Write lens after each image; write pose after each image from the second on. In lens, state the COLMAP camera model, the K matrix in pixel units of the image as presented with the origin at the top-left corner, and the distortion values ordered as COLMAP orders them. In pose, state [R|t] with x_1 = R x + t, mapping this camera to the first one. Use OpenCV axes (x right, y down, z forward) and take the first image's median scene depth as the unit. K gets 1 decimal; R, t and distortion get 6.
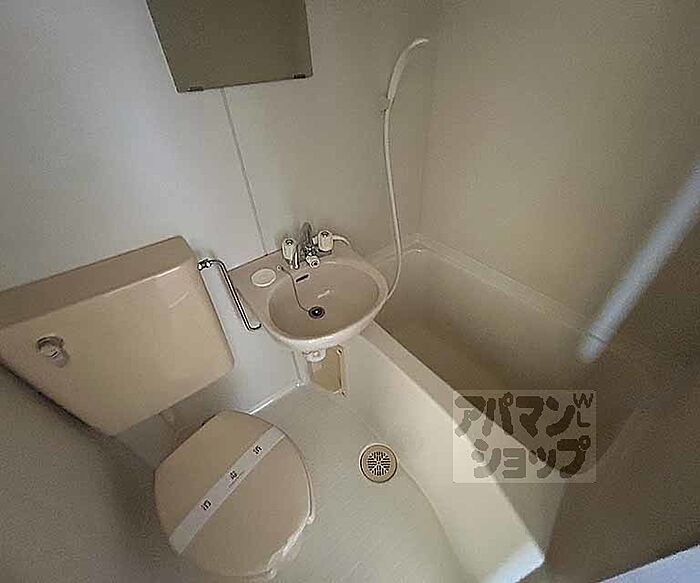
lens RADIAL K [[318.0, 0, 350.0], [0, 318.0, 291.5], [0, 0, 1]] dist [-0.012426, 0.000320]
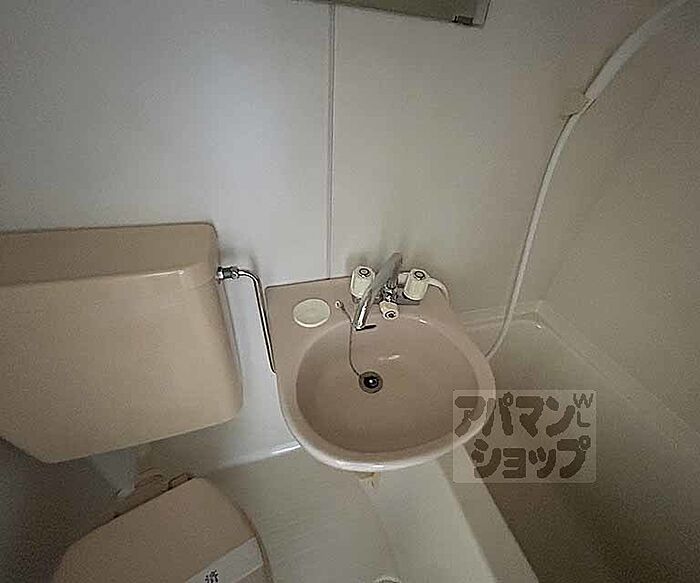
lens RADIAL K [[310.3, 0, 348.2], [0, 310.3, 286.2], [0, 0, 1]] dist [0.002388, 0.000343]
pose [[0.926767, 0.302667, -0.222474, -0.068354], [-0.312834, 0.949743, -0.011096, -0.109423], [0.207935, 0.079881, 0.974875, 0.359283]]
